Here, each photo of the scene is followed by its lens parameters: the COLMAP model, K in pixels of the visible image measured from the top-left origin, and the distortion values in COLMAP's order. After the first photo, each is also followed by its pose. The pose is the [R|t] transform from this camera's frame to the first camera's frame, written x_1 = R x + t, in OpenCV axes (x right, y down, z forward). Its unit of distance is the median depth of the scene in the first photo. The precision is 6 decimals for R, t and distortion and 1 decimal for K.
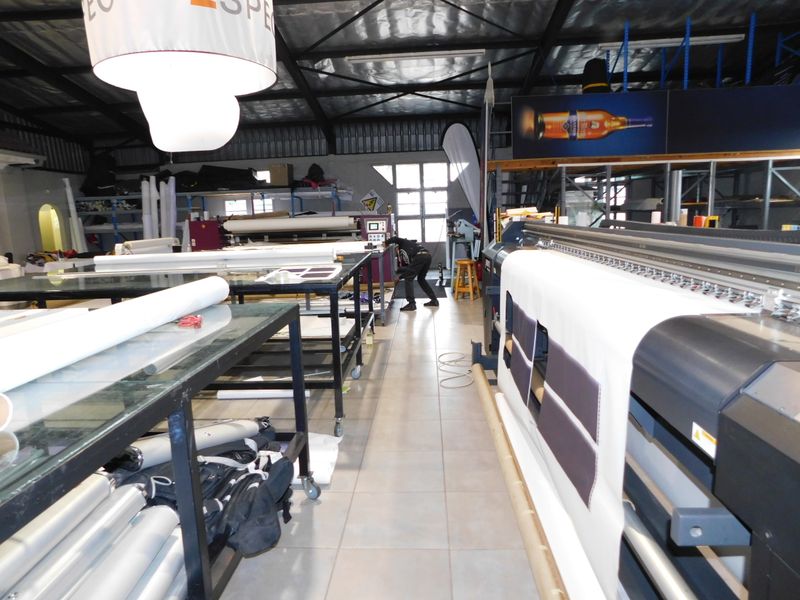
lens RADIAL K [[528.8, 0, 400.0], [0, 528.8, 300.0], [0, 0, 1]] dist [-0.046341, 0.055562]
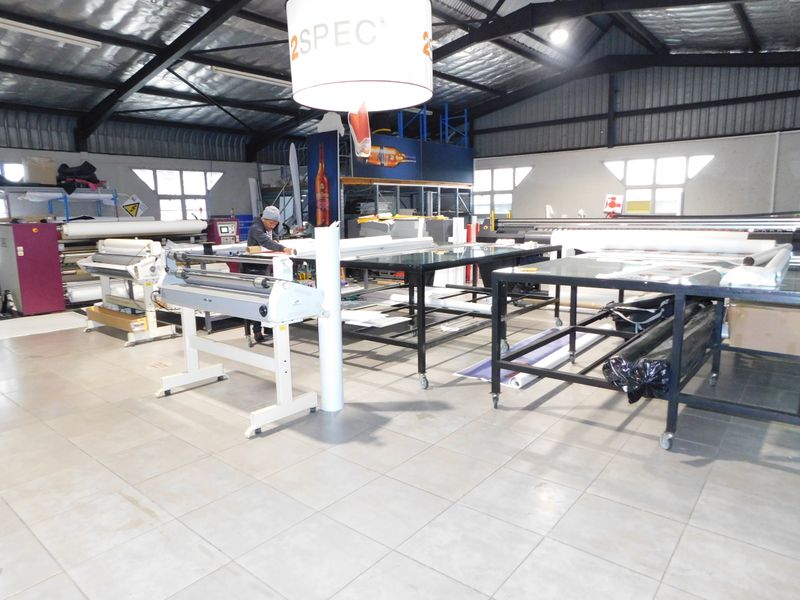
lens RADIAL K [[528.8, 0, 400.0], [0, 528.8, 300.0], [0, 0, 1]] dist [-0.046341, 0.055562]
pose [[0.615295, -0.109046, 0.780718, -0.551722], [0.131366, 0.990721, 0.034846, 0.007891], [-0.777274, 0.081119, 0.623911, 0.067029]]
